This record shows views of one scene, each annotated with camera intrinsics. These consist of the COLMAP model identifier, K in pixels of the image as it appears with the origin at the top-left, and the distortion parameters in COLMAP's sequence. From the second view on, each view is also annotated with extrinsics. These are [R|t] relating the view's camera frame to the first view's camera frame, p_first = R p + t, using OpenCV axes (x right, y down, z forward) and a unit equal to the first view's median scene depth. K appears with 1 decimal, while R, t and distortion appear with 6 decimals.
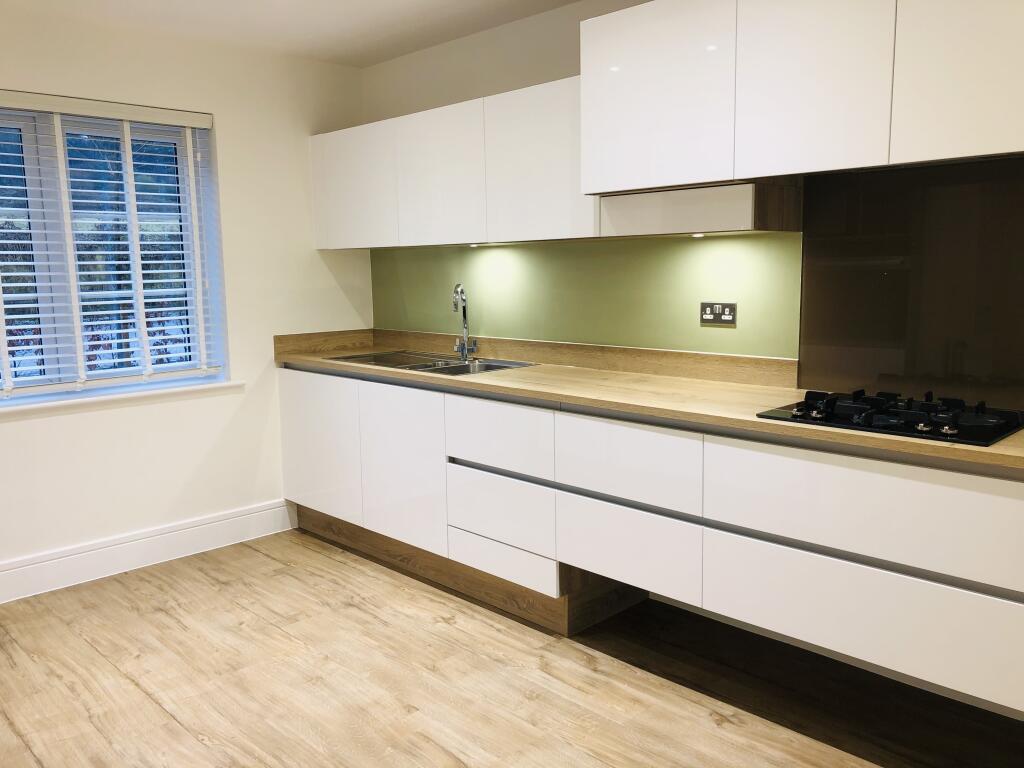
lens RADIAL K [[845.5, 0, 507.5], [0, 845.5, 385.6], [0, 0, 1]] dist [0.010907, -0.013265]
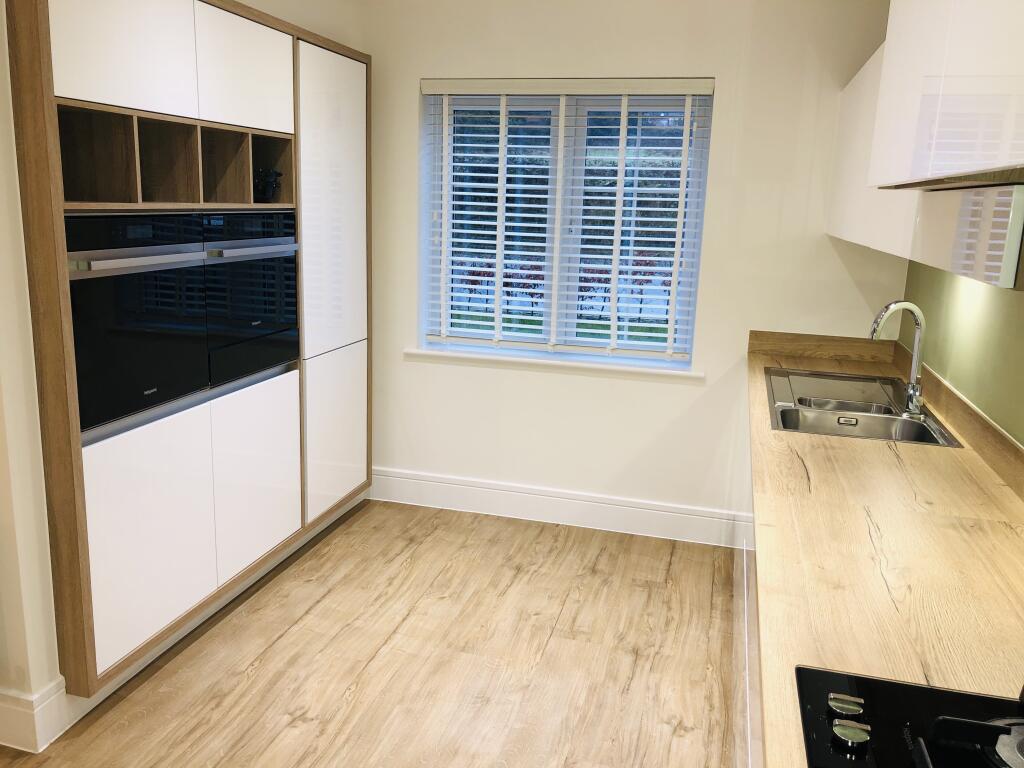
lens RADIAL K [[845.5, 0, 508.3], [0, 845.5, 380.0], [0, 0, 1]] dist [0.010907, -0.013265]
pose [[0.508287, 0.220054, -0.832599, 0.425507], [-0.162765, 0.973925, 0.158041, -0.135283], [0.845667, 0.055188, 0.530850, 0.418900]]
